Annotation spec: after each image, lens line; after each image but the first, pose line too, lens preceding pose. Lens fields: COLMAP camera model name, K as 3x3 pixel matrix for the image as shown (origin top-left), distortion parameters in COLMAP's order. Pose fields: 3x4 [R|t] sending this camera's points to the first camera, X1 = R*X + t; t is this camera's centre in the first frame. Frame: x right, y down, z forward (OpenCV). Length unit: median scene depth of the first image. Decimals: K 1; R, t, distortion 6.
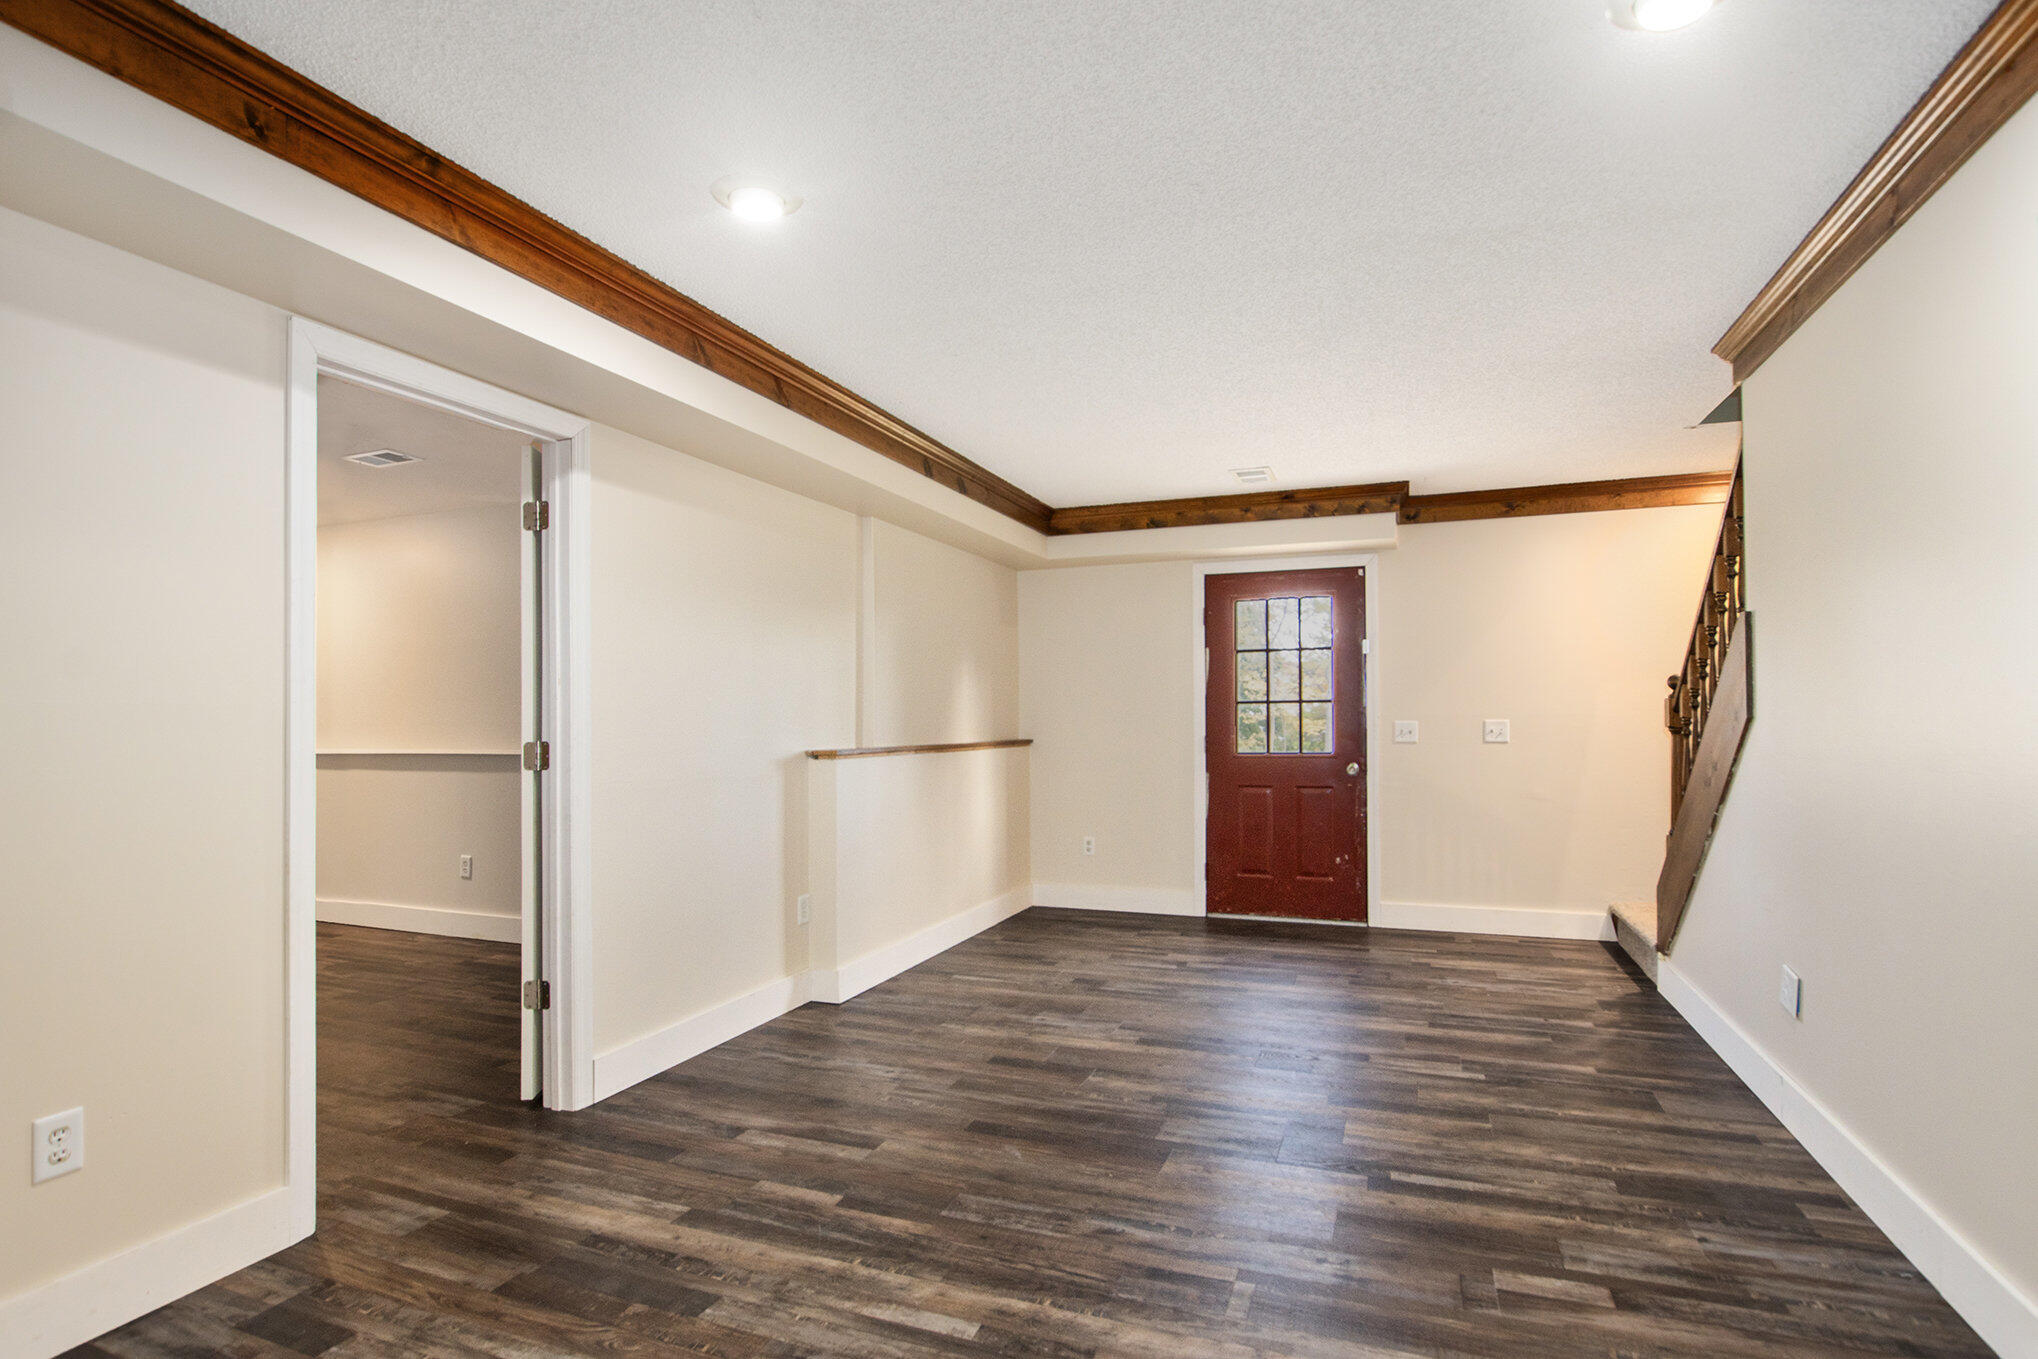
lens RADIAL K [[966.3, 0, 1014.5], [0, 966.3, 717.7], [0, 0, 1]] dist [-0.016399, 0.000078]
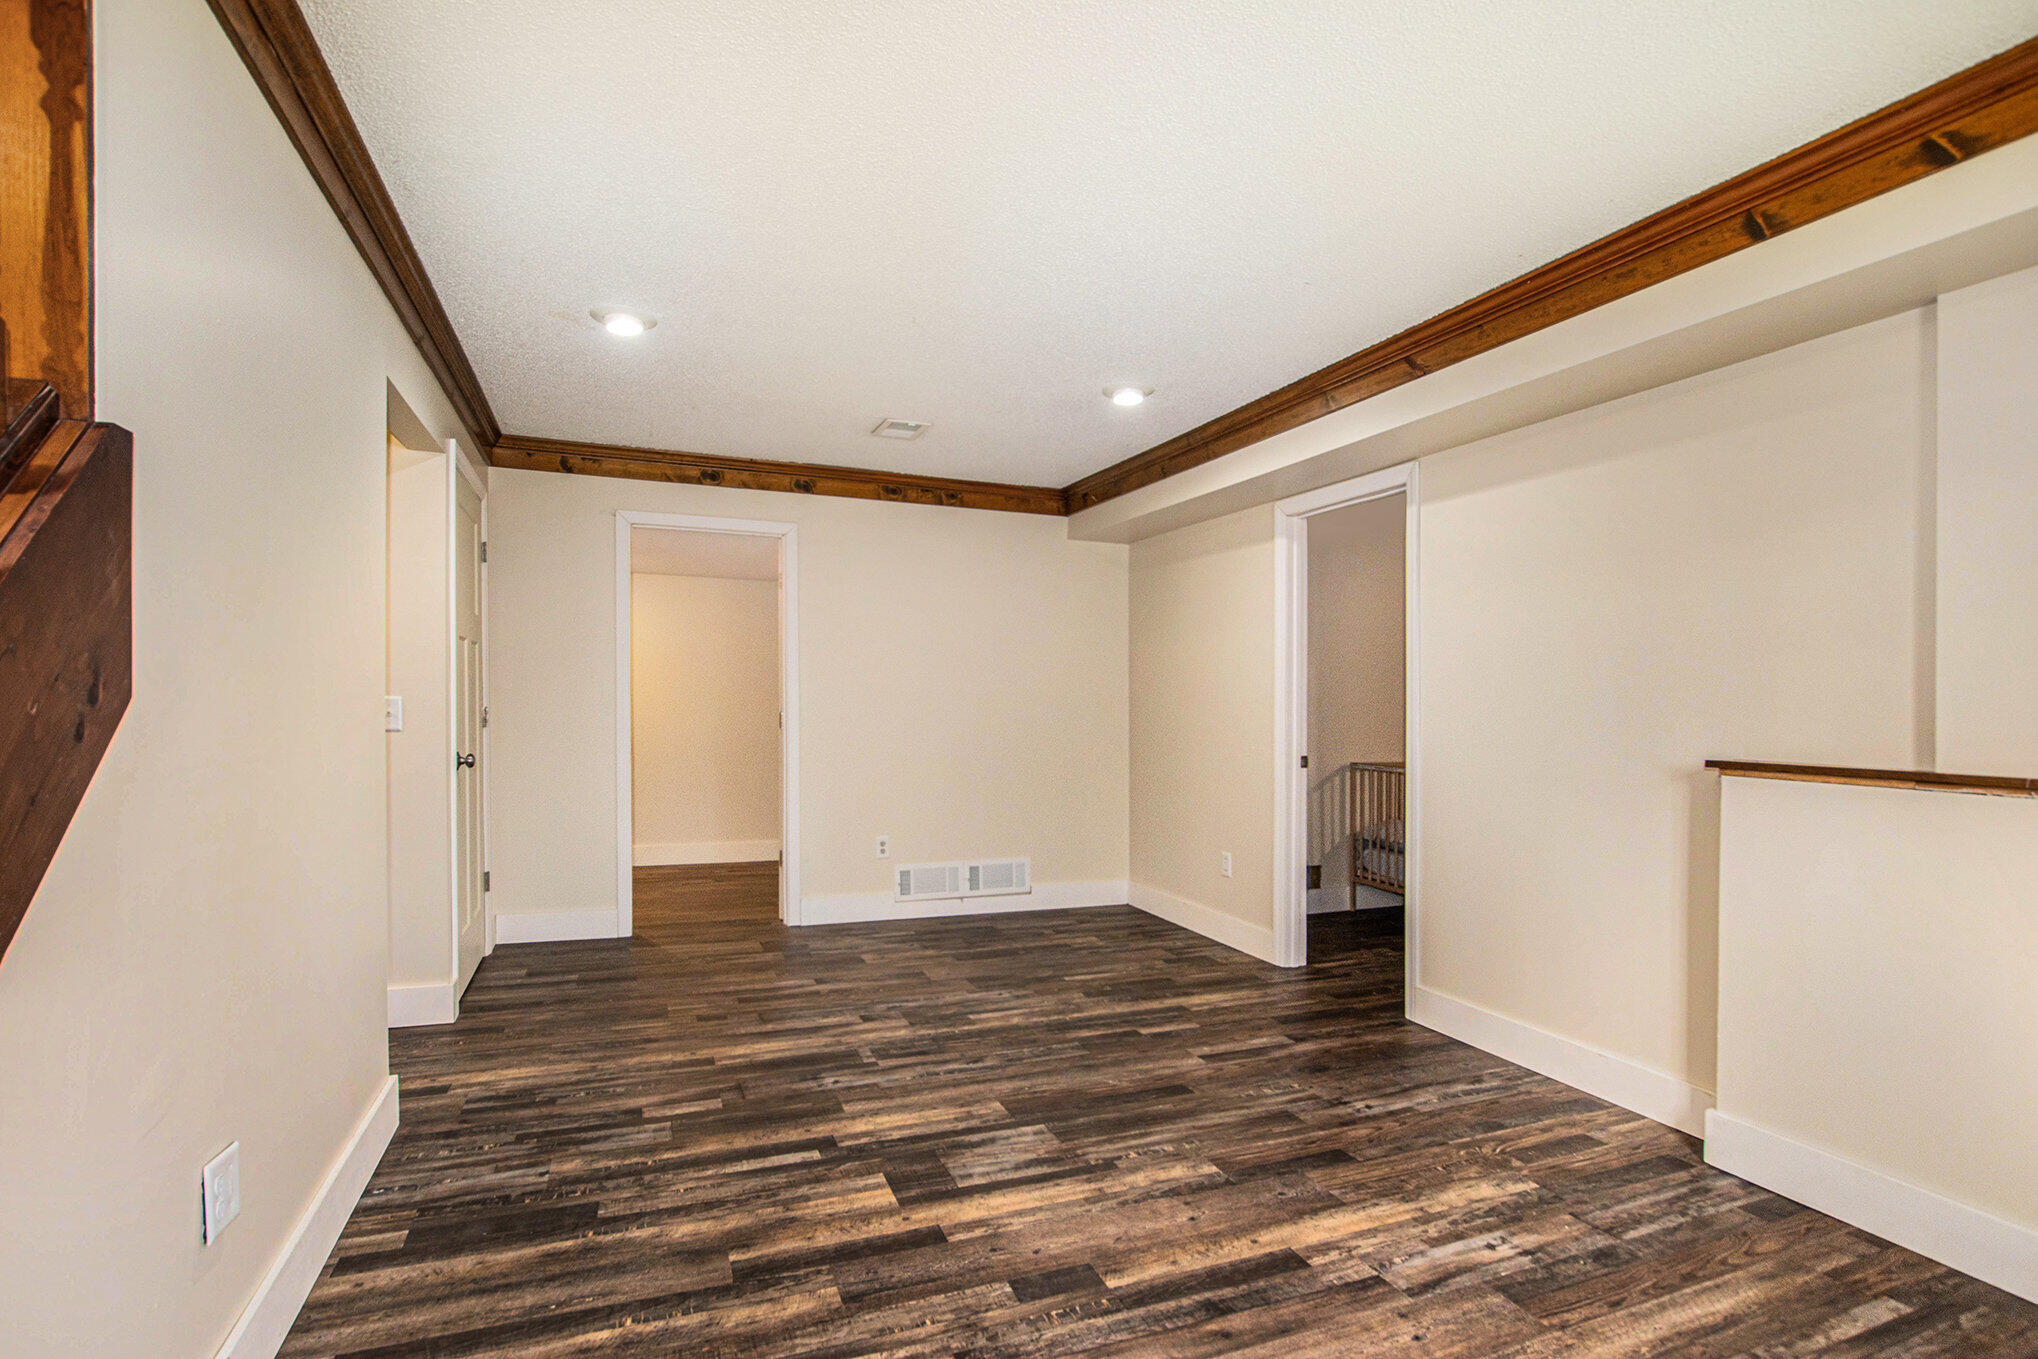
lens RADIAL K [[966.3, 0, 1029.8], [0, 966.3, 695.0], [0, 0, 1]] dist [-0.016399, 0.000078]
pose [[-0.712340, -0.011773, -0.701736, 0.970056], [-0.007432, 0.999930, -0.009232, 0.000698], [0.701795, -0.001361, -0.712378, 1.915994]]
